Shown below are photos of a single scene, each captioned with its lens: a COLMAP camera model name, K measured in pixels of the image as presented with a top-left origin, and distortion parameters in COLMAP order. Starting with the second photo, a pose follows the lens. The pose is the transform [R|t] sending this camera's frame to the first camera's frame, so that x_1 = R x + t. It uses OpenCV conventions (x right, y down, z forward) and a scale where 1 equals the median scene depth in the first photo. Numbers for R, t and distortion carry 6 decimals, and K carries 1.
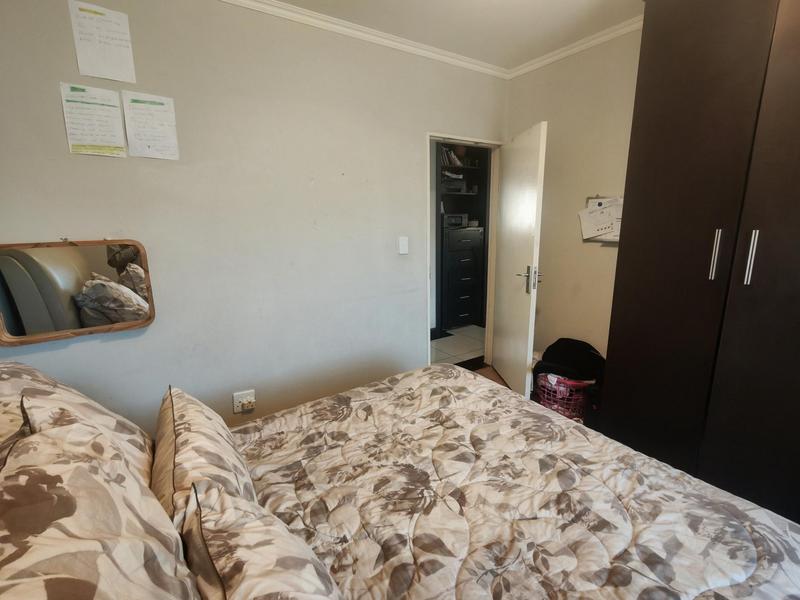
lens RADIAL K [[365.1, 0, 396.7], [0, 365.1, 302.1], [0, 0, 1]] dist [-0.003752, 0.000276]
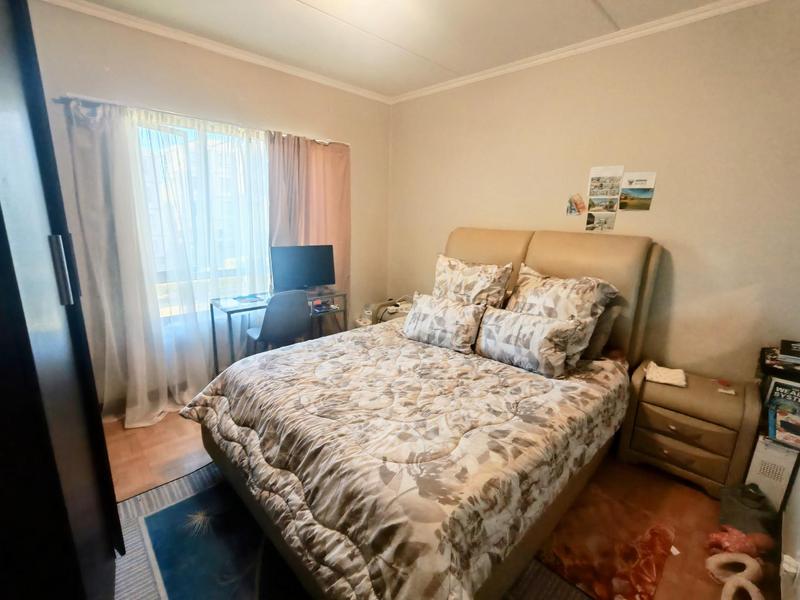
lens RADIAL K [[365.1, 0, 398.2], [0, 365.1, 299.5], [0, 0, 1]] dist [-0.003752, 0.000276]
pose [[-0.982805, 0.041993, -0.179810, 0.349284], [-0.041453, 0.898761, 0.436474, -0.407522], [0.179935, 0.436422, -0.881566, 1.714582]]
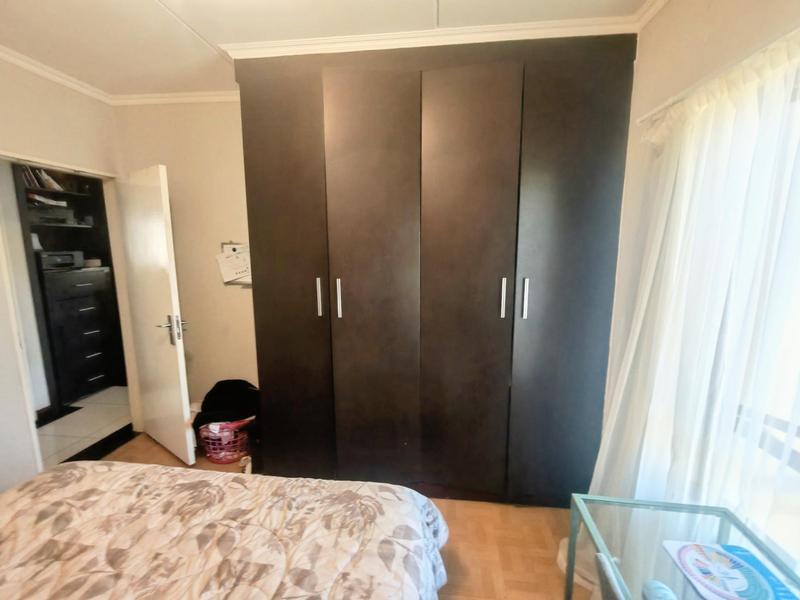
lens RADIAL K [[365.1, 0, 398.7], [0, 365.1, 301.9], [0, 0, 1]] dist [-0.003752, 0.000276]
pose [[0.637398, -0.103285, 0.763581, 0.052481], [0.159822, 0.987146, 0.000114, -0.066119], [-0.753777, 0.121965, 0.645712, -0.058957]]
